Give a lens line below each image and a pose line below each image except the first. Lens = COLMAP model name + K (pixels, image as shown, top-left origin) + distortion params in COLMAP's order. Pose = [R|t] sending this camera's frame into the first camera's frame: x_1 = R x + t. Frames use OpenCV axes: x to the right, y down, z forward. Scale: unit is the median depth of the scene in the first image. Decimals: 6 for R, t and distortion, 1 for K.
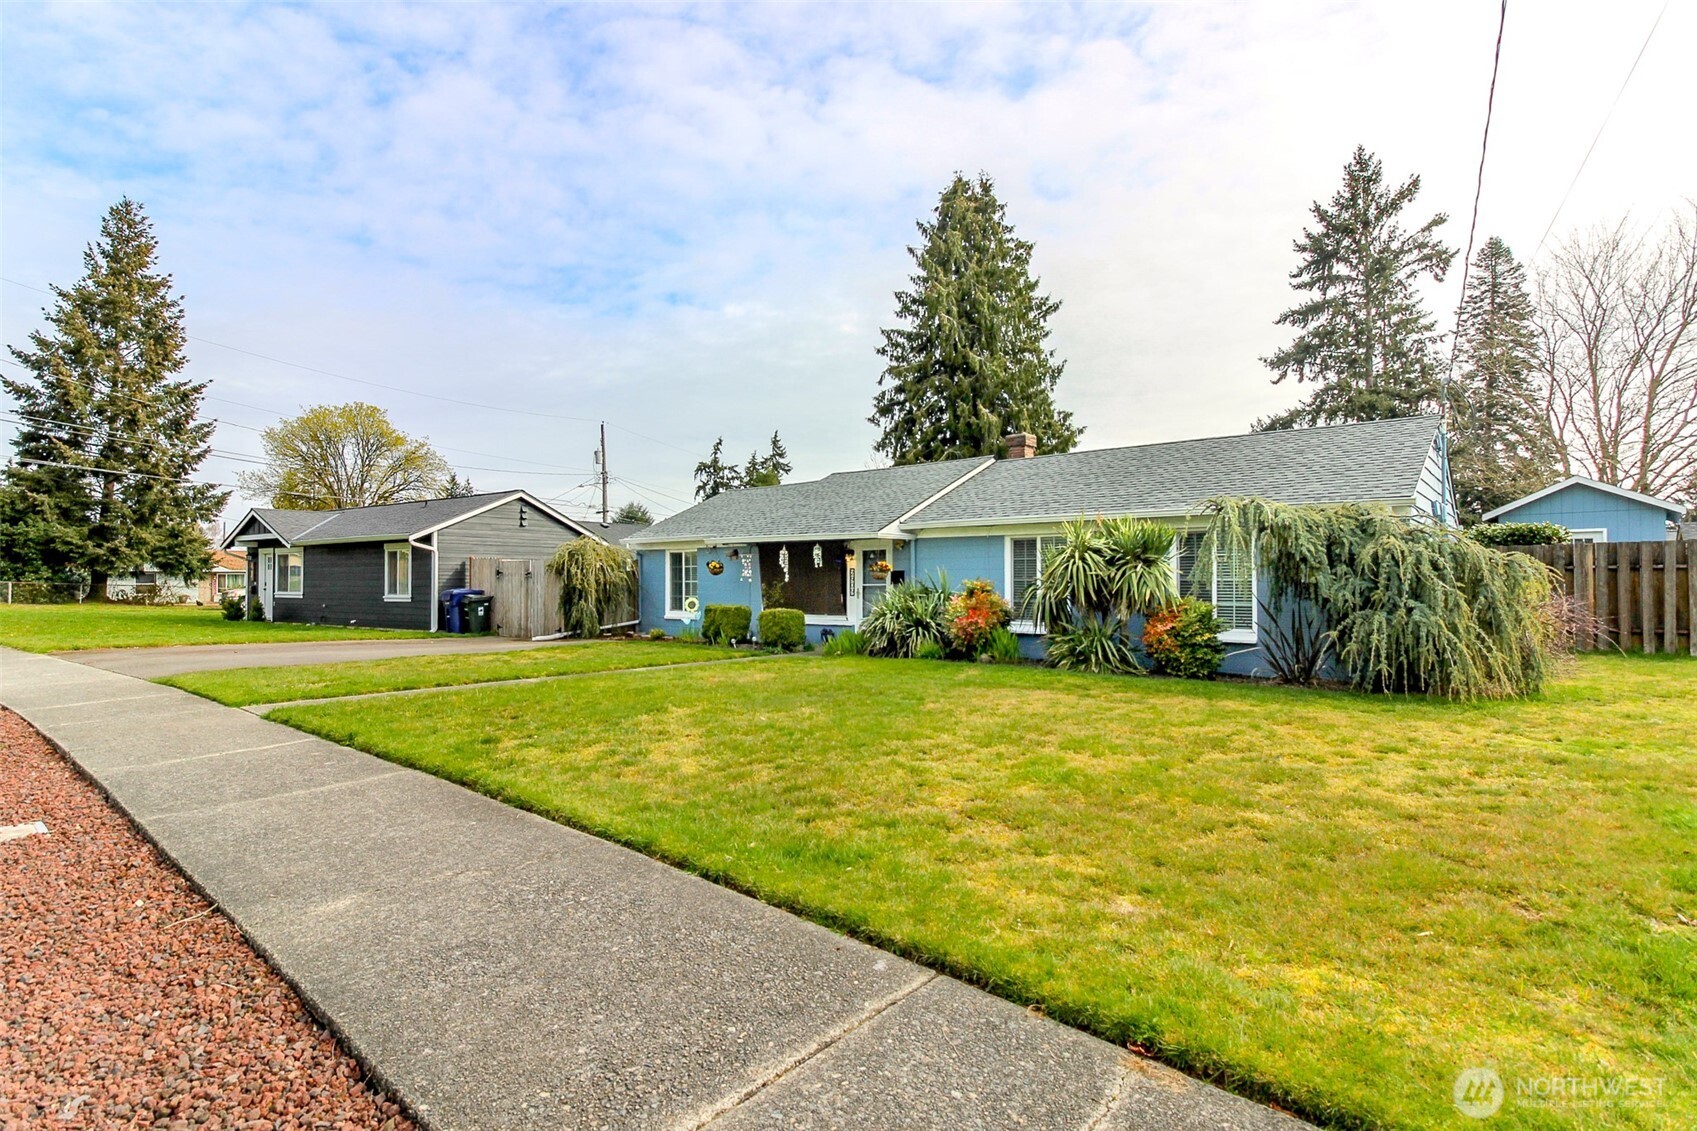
lens RADIAL K [[818.3, 0, 818.8], [0, 818.3, 574.5], [0, 0, 1]] dist [0.010034, -0.005822]
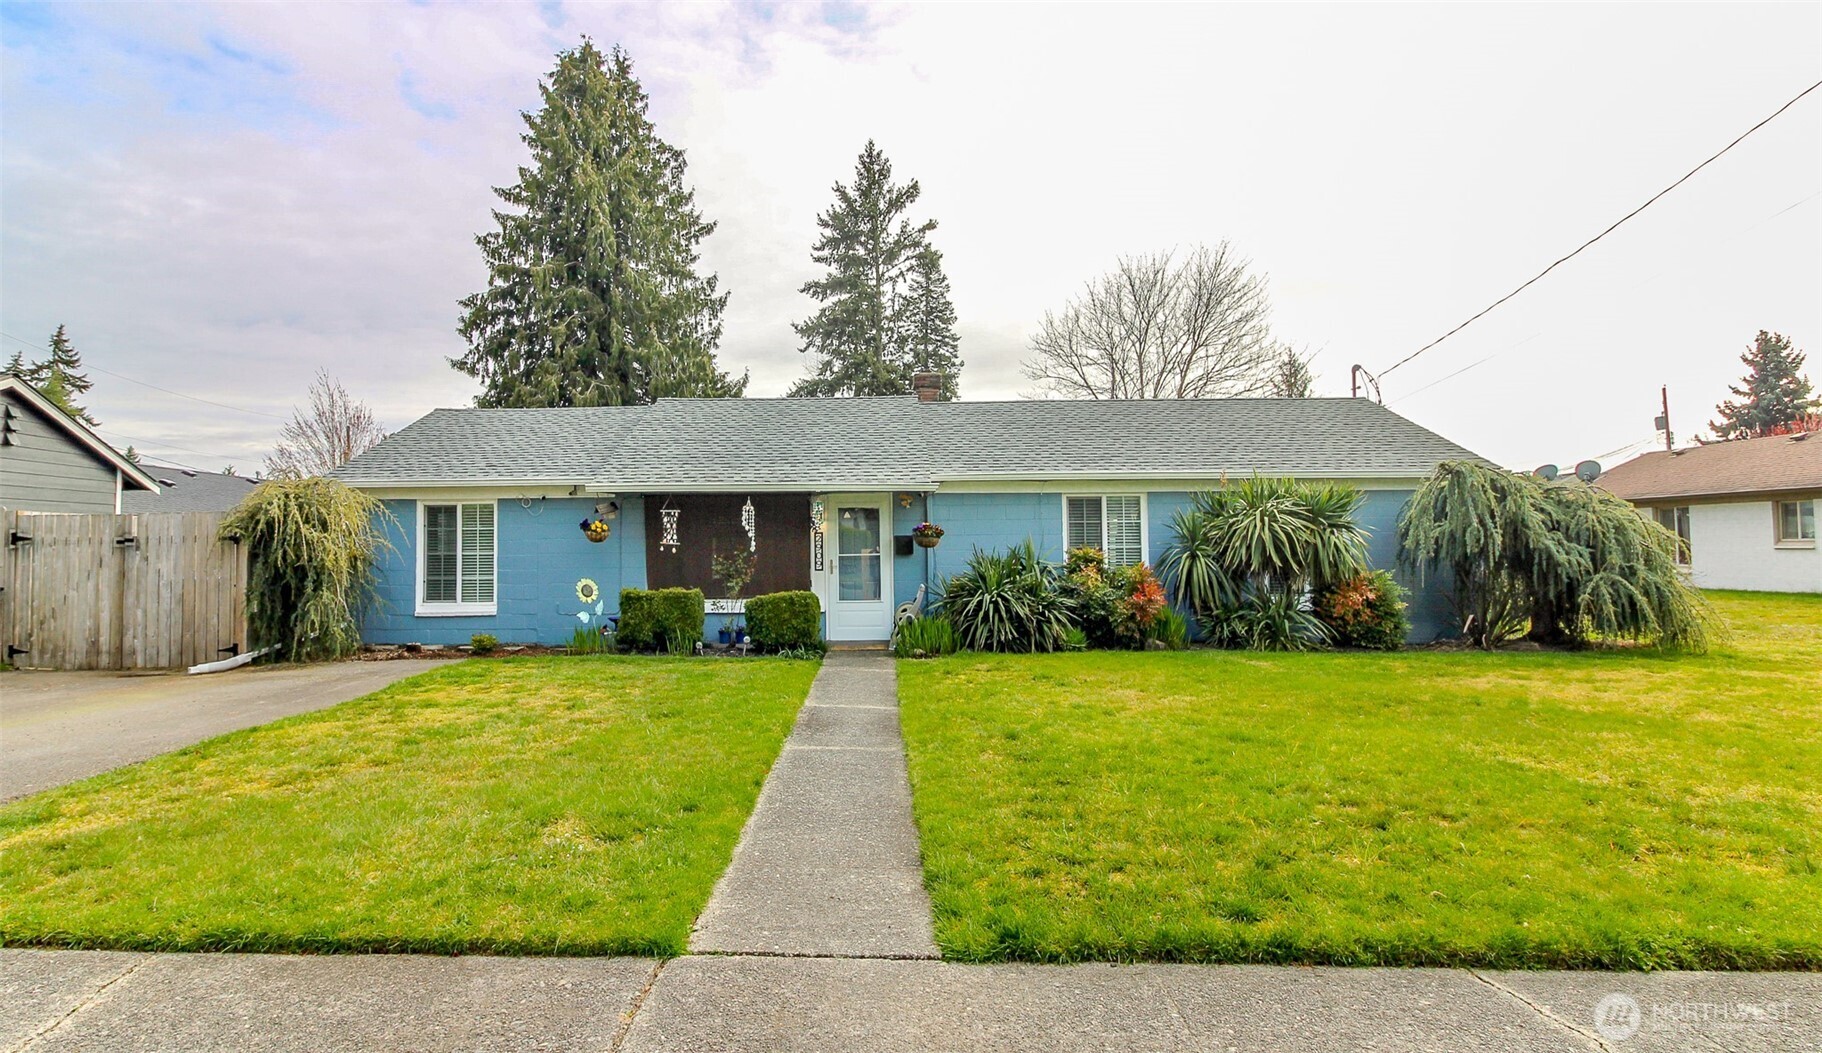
lens RADIAL K [[923.8, 0, 832.4], [0, 923.8, 520.4], [0, 0, 1]] dist [0.007137, 0.000133]
pose [[0.784135, 0.012702, 0.620460, -0.125870], [0.001124, 0.999760, -0.021889, -0.000074], [-0.620589, 0.017861, 0.783932, 0.098526]]
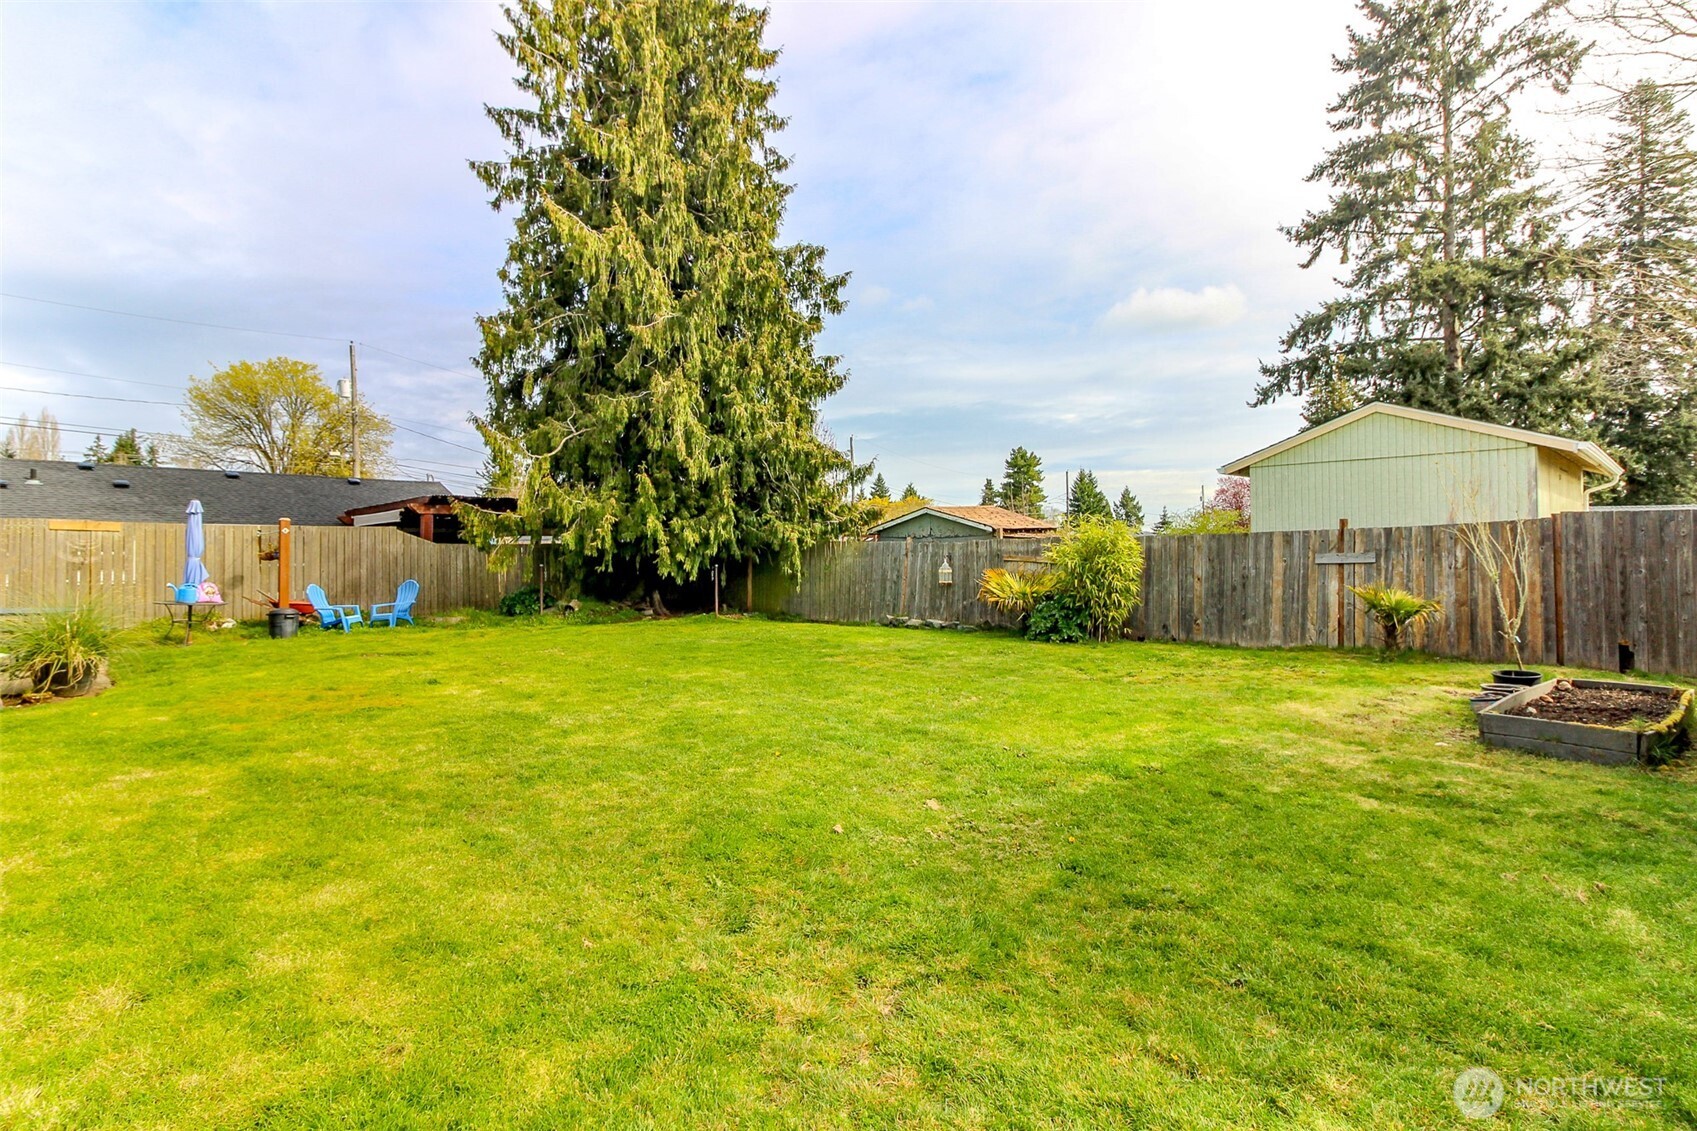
lens RADIAL K [[781.3, 0, 815.6], [0, 781.3, 544.7], [0, 0, 1]] dist [0.012632, -0.008271]
pose [[0.993322, -0.003256, -0.115330, 0.236654], [0.003973, 0.999974, 0.005991, -0.002323], [0.115307, -0.006409, 0.993309, 0.311532]]
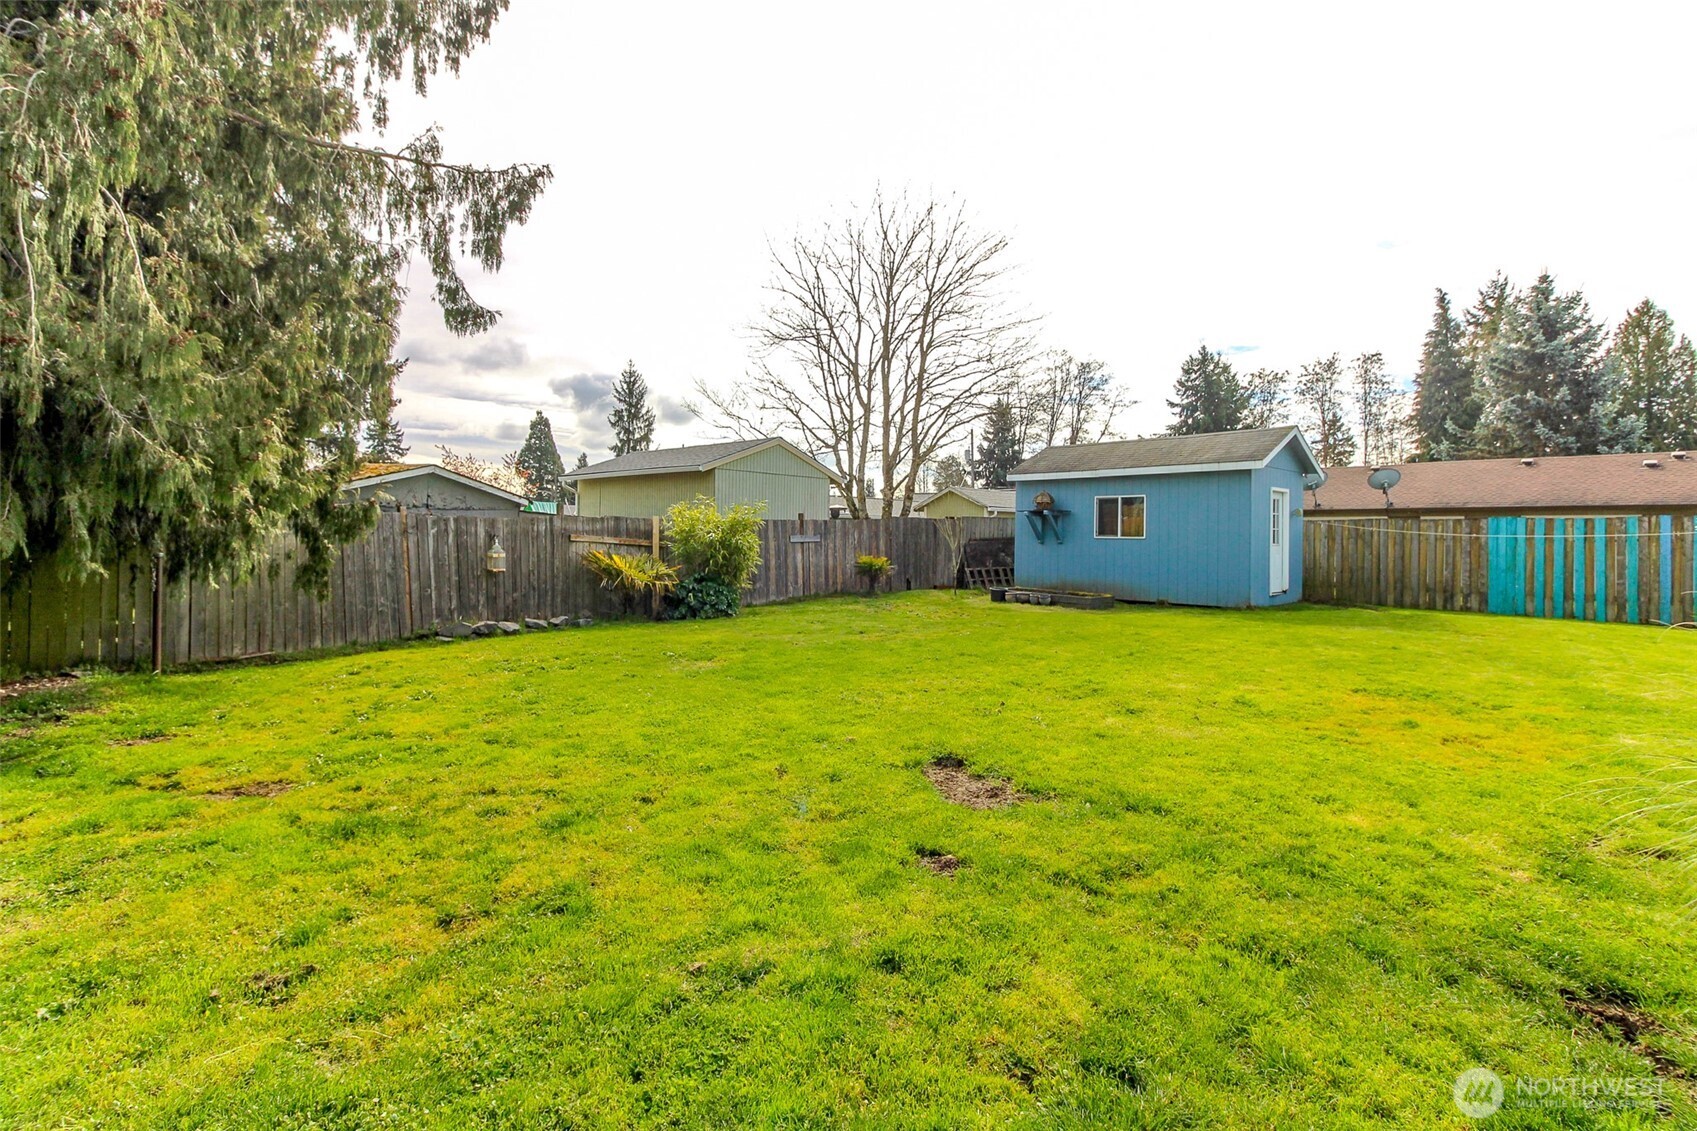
lens RADIAL K [[781.3, 0, 851.6], [0, 781.3, 543.3], [0, 0, 1]] dist [0.012632, -0.008271]
pose [[0.032083, -0.004867, 0.999473, 0.046393], [-0.022093, 0.999740, 0.005578, 0.002627], [-0.999241, -0.022260, 0.031967, 0.492456]]
